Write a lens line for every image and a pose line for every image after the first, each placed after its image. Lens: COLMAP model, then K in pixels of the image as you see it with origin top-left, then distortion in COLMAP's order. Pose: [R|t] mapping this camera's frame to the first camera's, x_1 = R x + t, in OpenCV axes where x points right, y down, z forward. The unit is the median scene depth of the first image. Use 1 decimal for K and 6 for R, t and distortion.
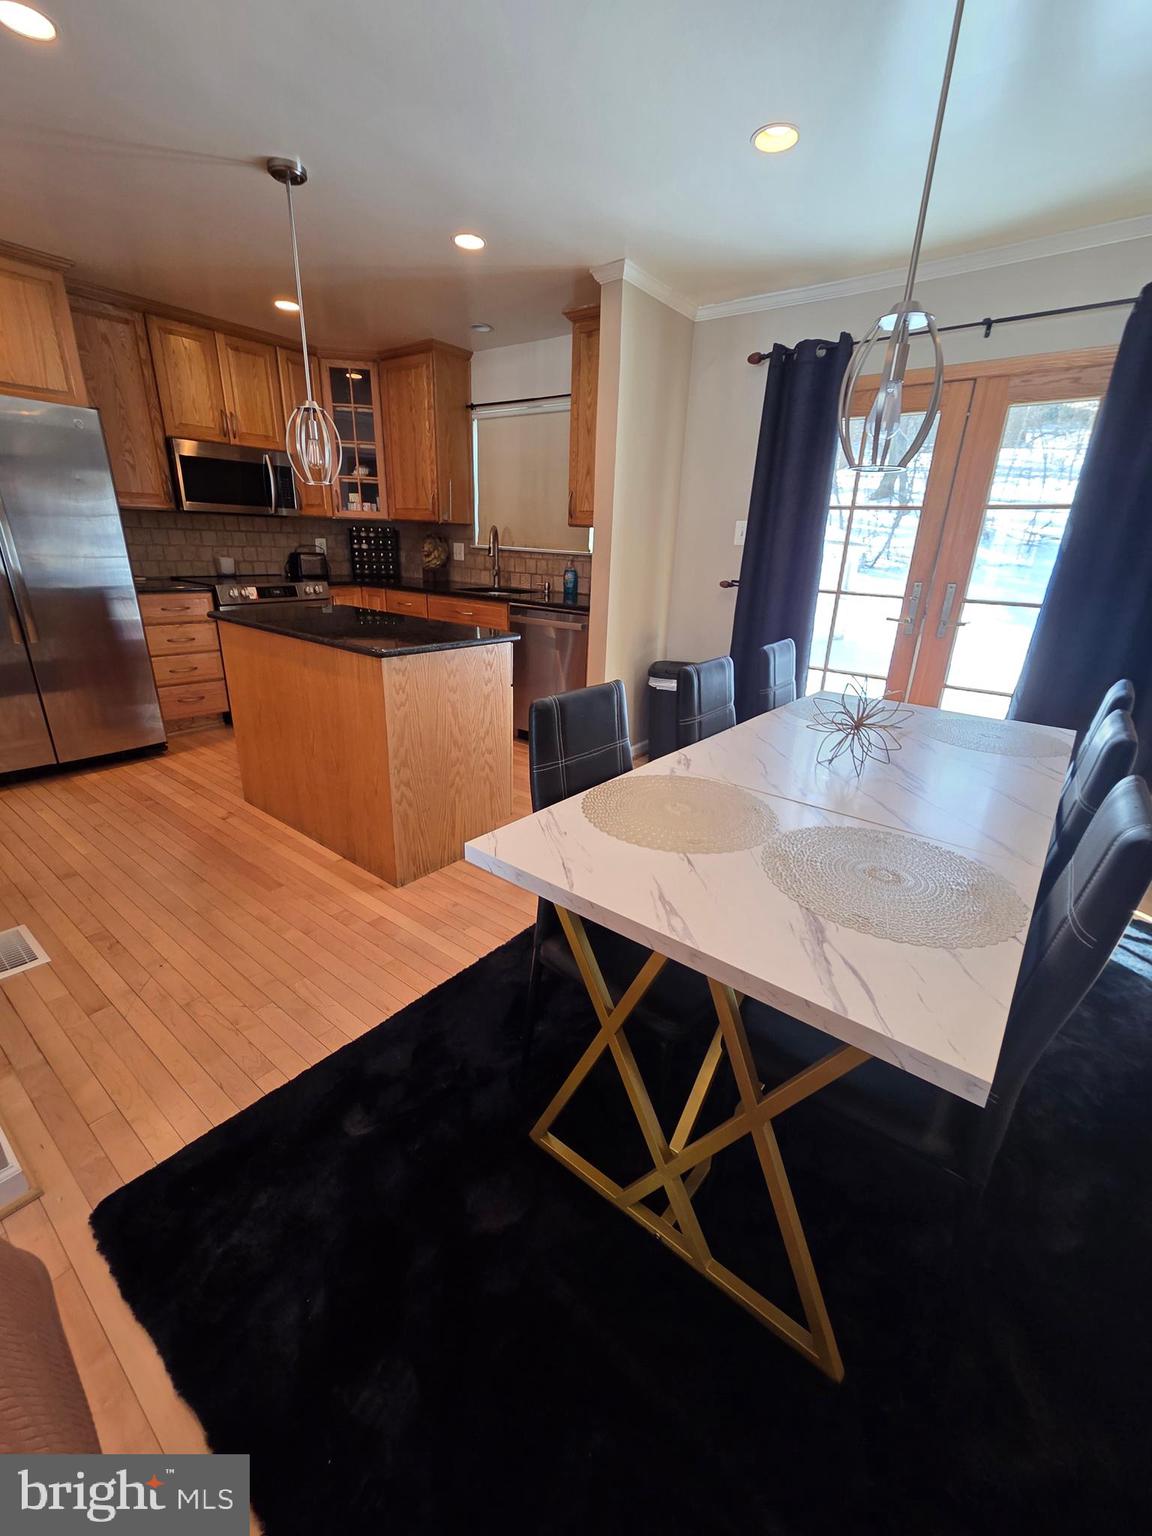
lens RADIAL K [[632.4, 0, 582.9], [0, 632.4, 770.4], [0, 0, 1]] dist [0.002353, 0.000375]
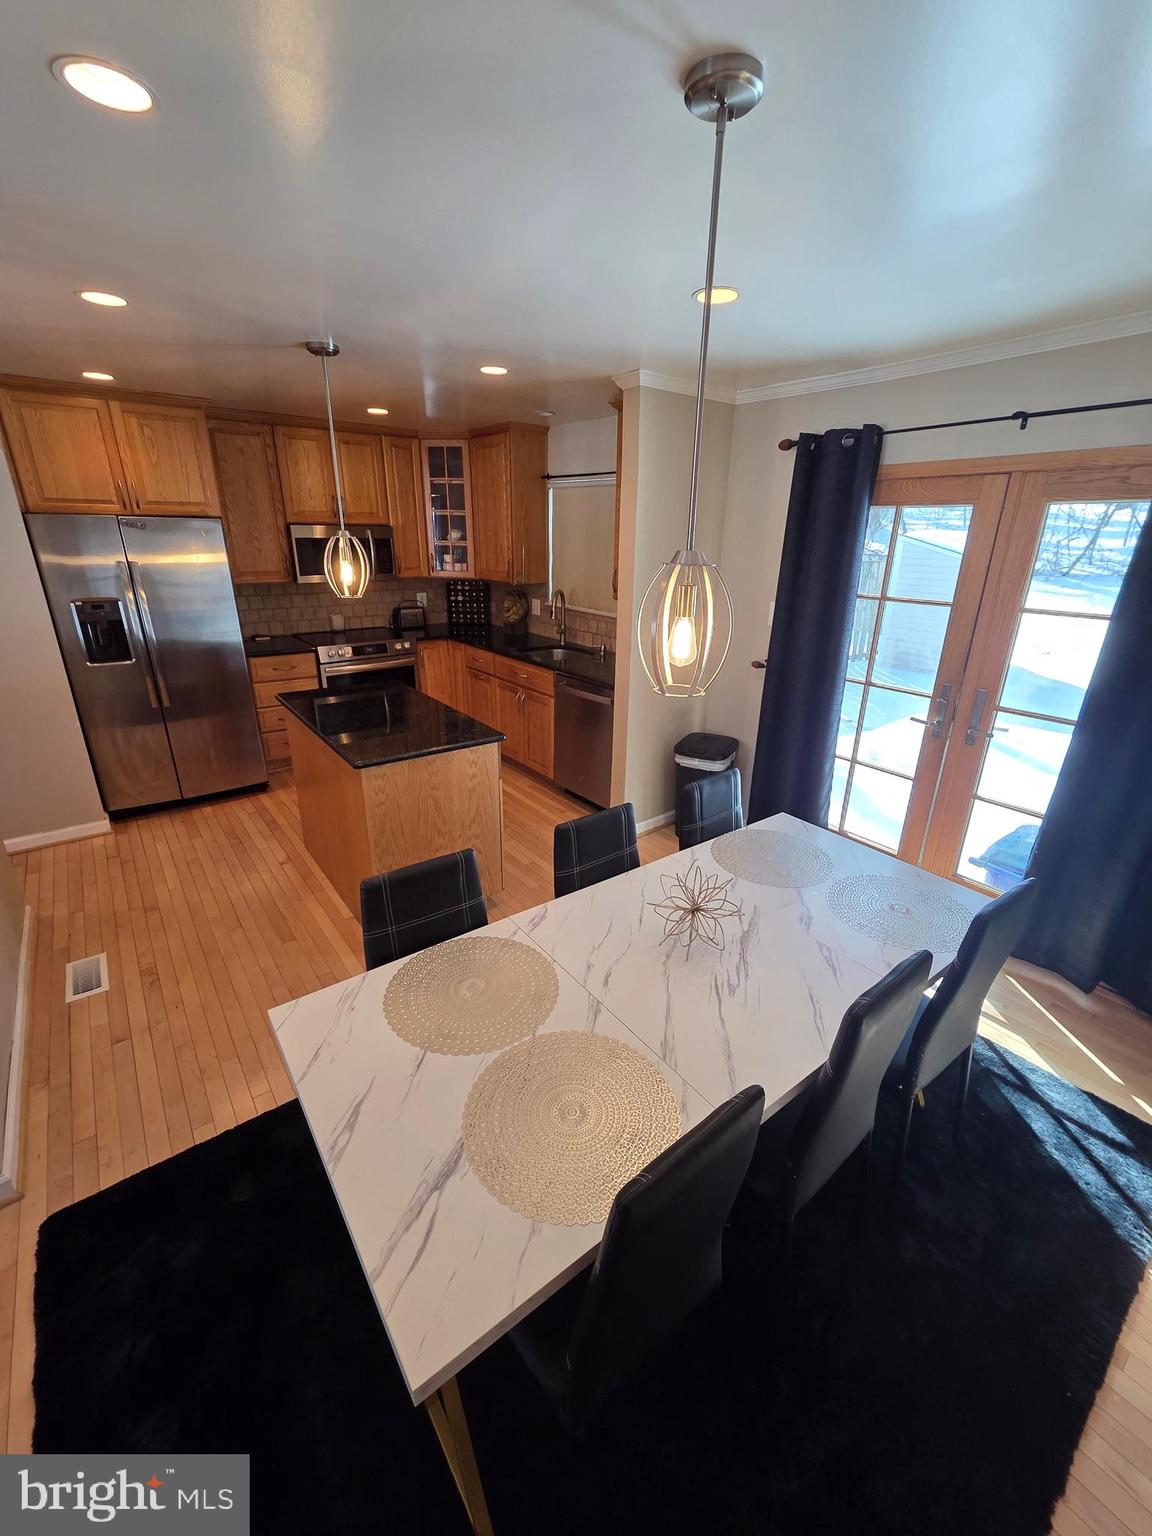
lens RADIAL K [[628.0, 0, 583.0], [0, 628.0, 769.4], [0, 0, 1]] dist [0.001721, 0.000089]
pose [[0.968282, 0.069298, -0.240059, 0.187891], [-0.067154, 0.997596, 0.017109, -0.116659], [0.240668, -0.000445, 0.970607, -0.012334]]
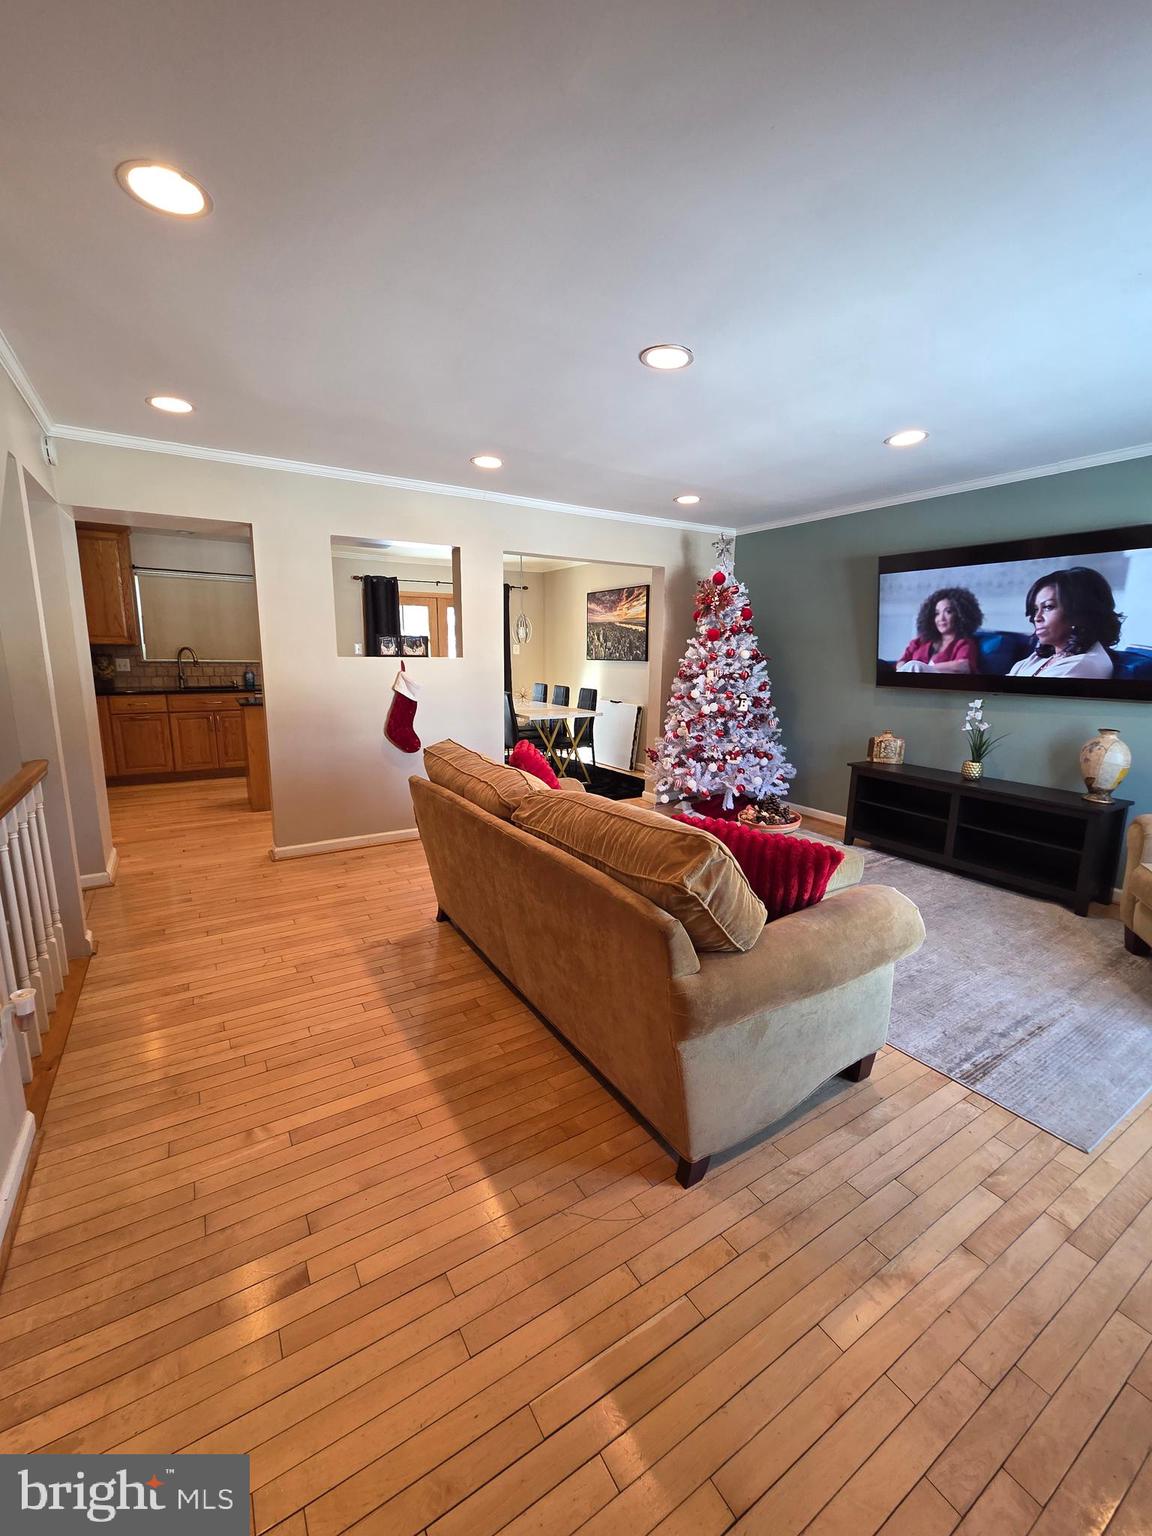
lens RADIAL K [[633.4, 0, 584.7], [0, 633.4, 765.7], [0, 0, 1]] dist [0.003289, 0.000054]
pose [[0.336475, -0.201274, 0.919931, -1.370101], [0.321523, 0.942742, 0.088664, 0.050239], [-0.885103, 0.265946, 0.381923, -0.356587]]
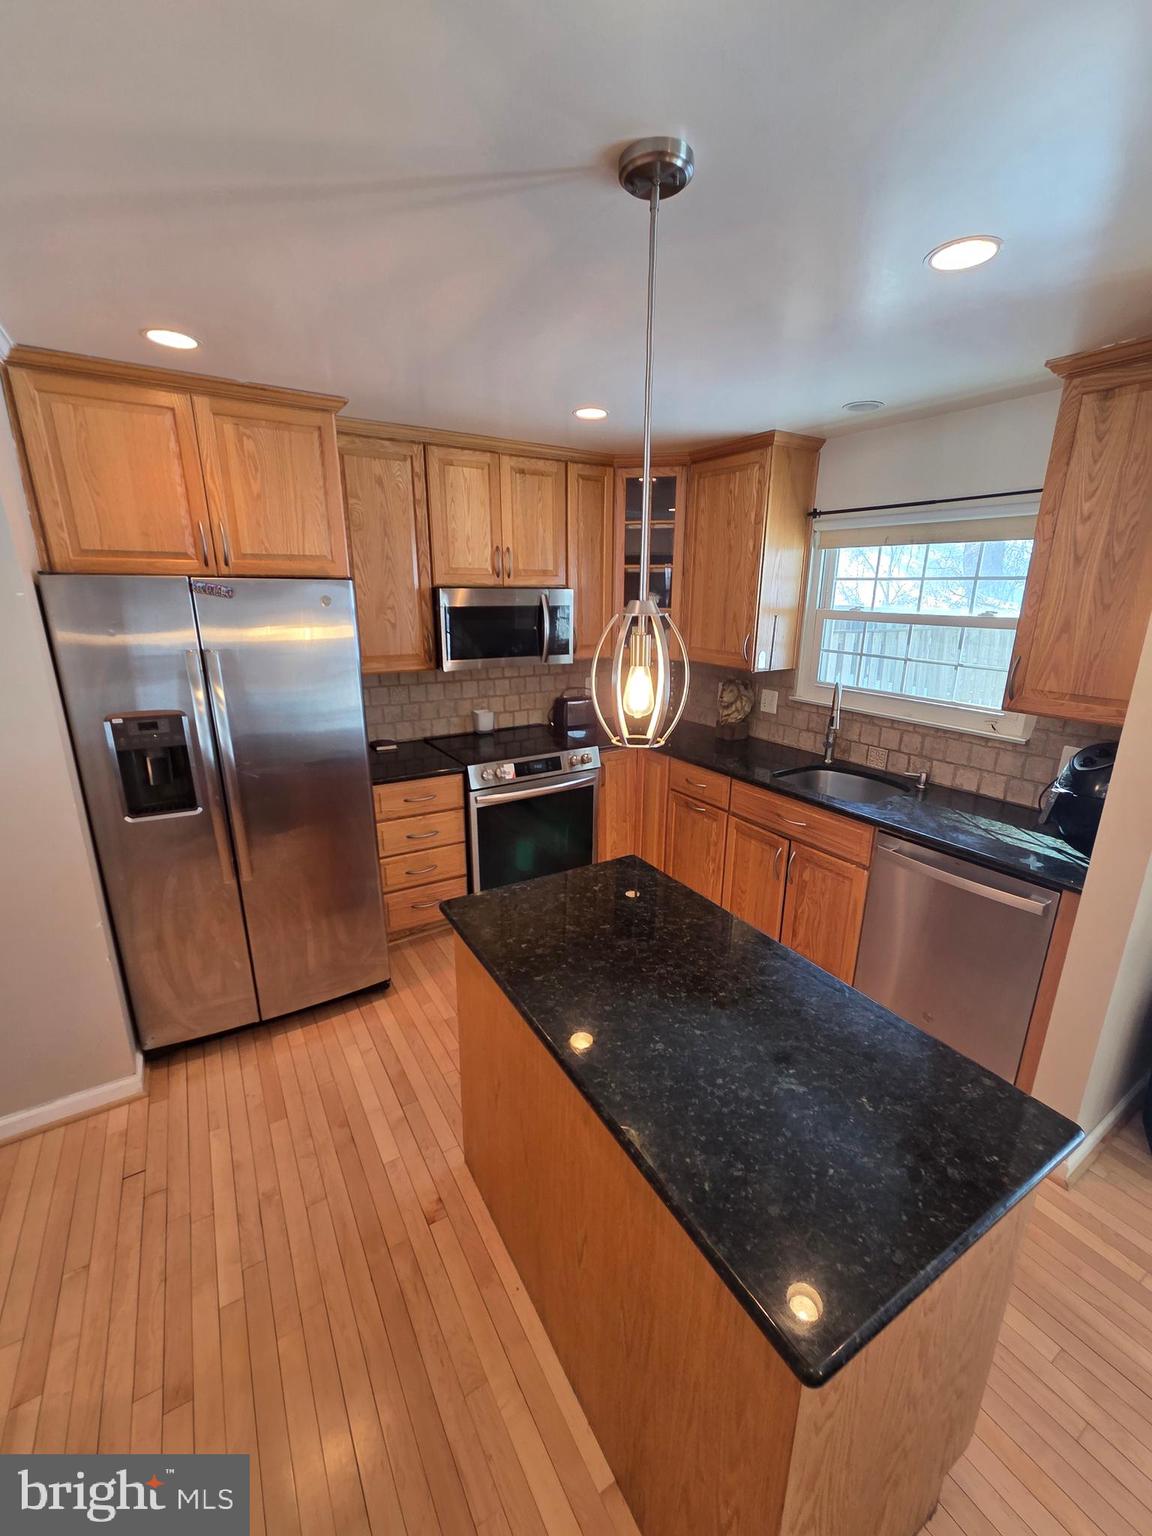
lens RADIAL K [[625.8, 0, 582.7], [0, 625.8, 770.2], [0, 0, 1]] dist [0.006256, 0.000203]
pose [[0.937353, 0.067306, -0.341818, -0.176929], [-0.092872, 0.993930, -0.058968, -0.248978], [0.335774, 0.087019, 0.937914, 0.313297]]
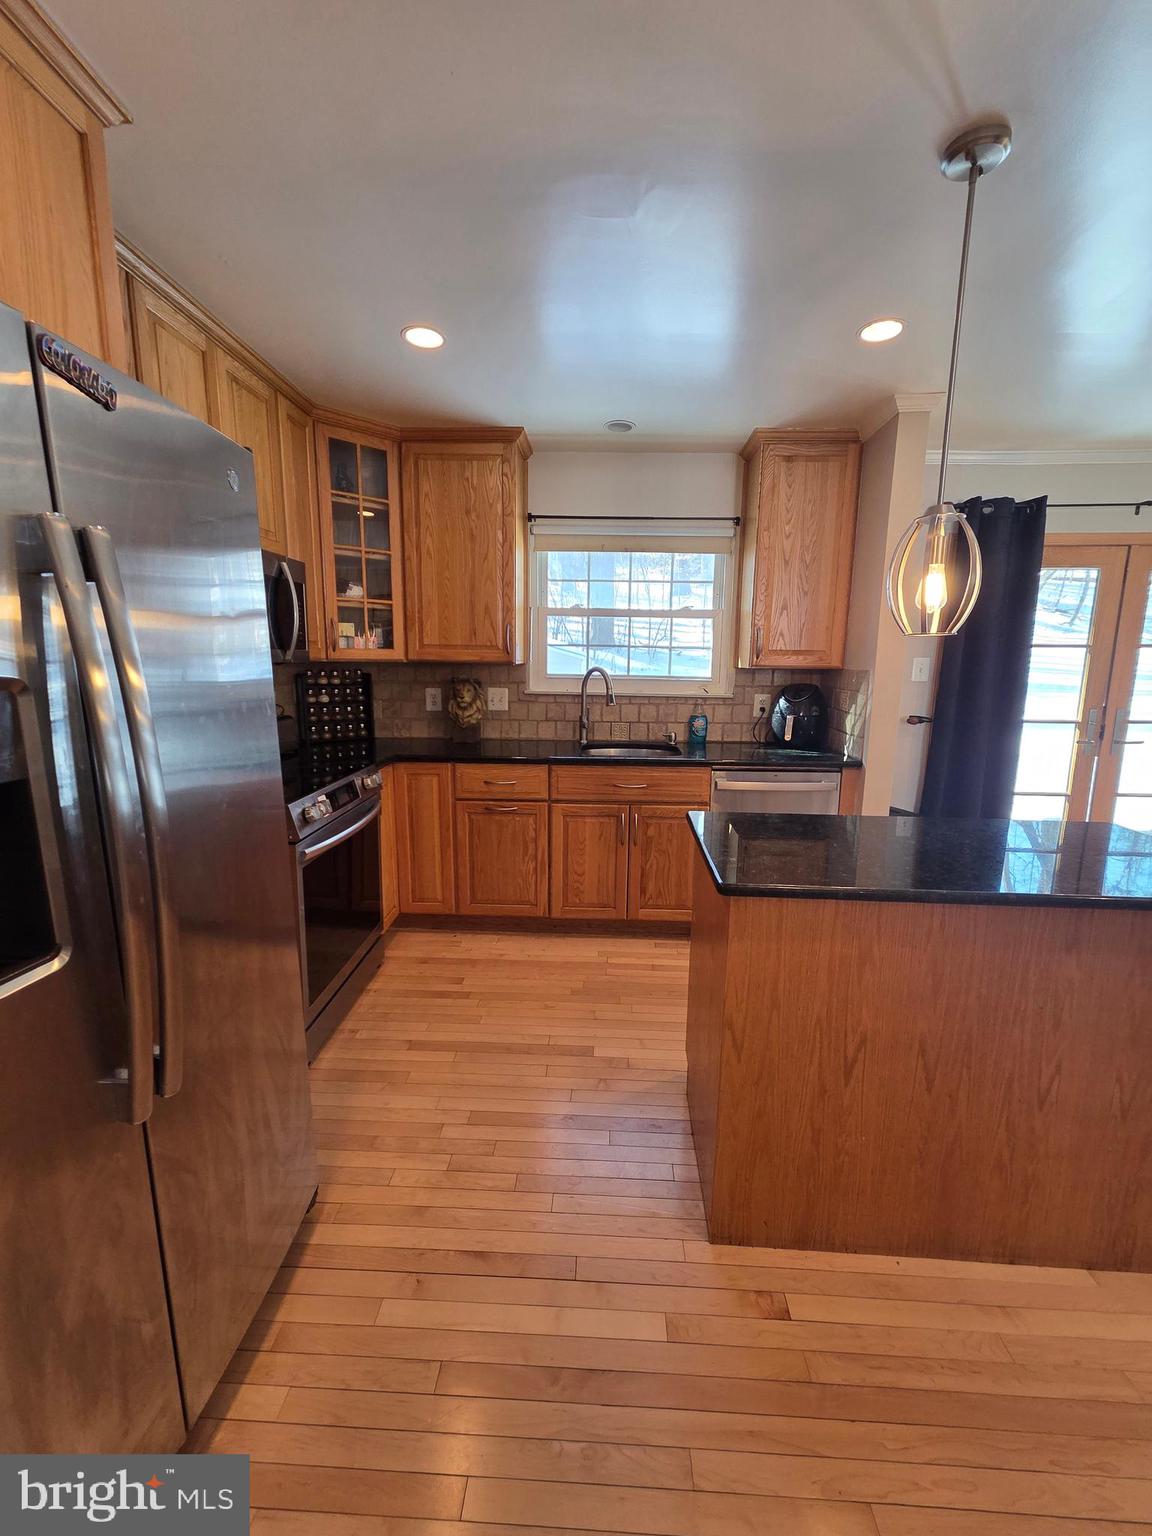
lens RADIAL K [[631.3, 0, 581.6], [0, 631.3, 766.8], [0, 0, 1]] dist [0.009609, 0.000182]
pose [[0.815380, -0.124426, 0.565397, -0.654776], [0.215471, 0.971690, -0.096901, -0.218339], [-0.537334, 0.200838, 0.819107, 0.449712]]
